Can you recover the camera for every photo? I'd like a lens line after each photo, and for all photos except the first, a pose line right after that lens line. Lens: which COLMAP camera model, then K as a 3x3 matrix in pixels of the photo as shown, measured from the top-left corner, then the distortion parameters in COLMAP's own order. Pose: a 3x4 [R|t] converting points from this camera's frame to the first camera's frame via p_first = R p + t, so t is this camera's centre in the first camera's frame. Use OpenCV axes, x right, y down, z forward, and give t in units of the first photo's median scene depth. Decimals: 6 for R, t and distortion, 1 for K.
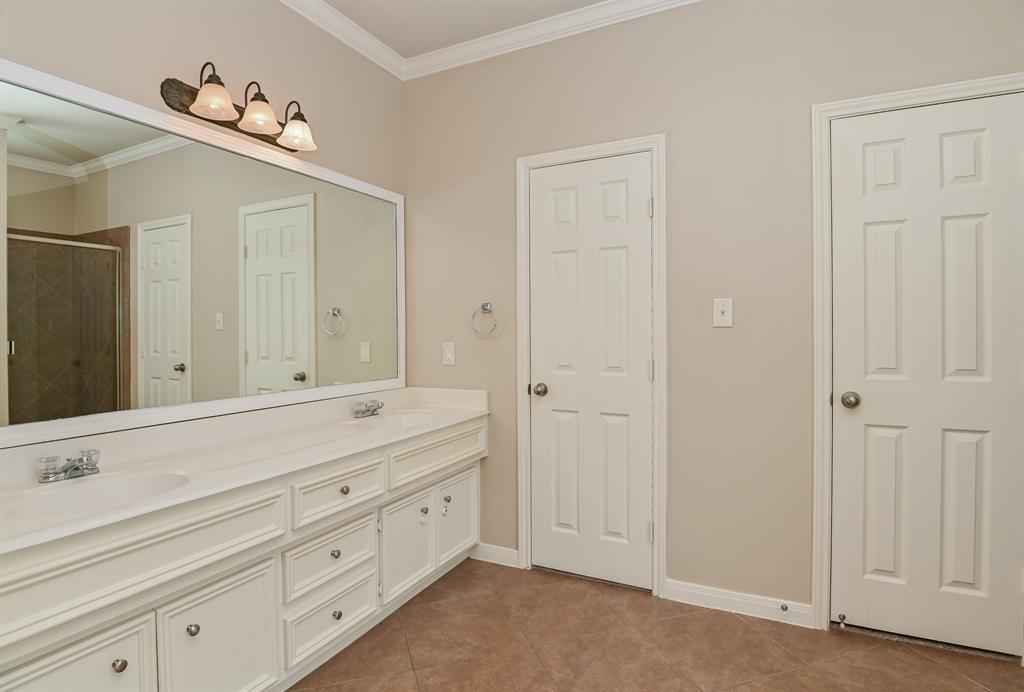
lens RADIAL K [[518.0, 0, 515.5], [0, 518.0, 335.9], [0, 0, 1]] dist [-0.005975, -0.013874]
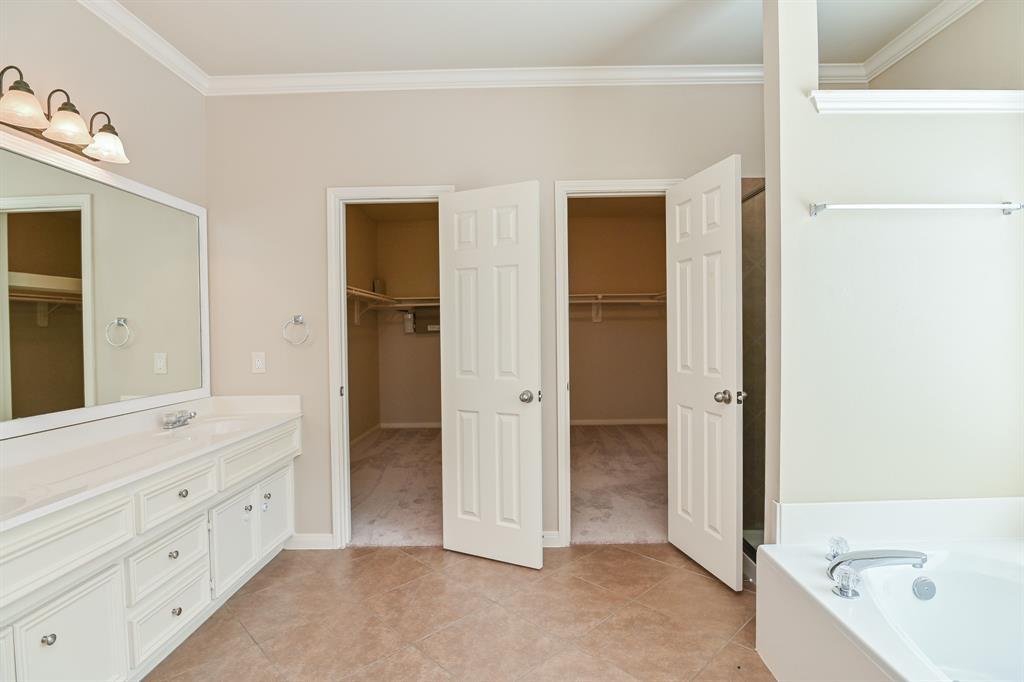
lens RADIAL K [[508.1, 0, 520.7], [0, 508.1, 337.5], [0, 0, 1]] dist [-0.030336, 0.000316]
pose [[0.890340, -0.011571, 0.455148, -0.157482], [0.011450, 0.999930, 0.003023, -0.017965], [-0.455151, 0.002520, 0.890410, -0.215668]]
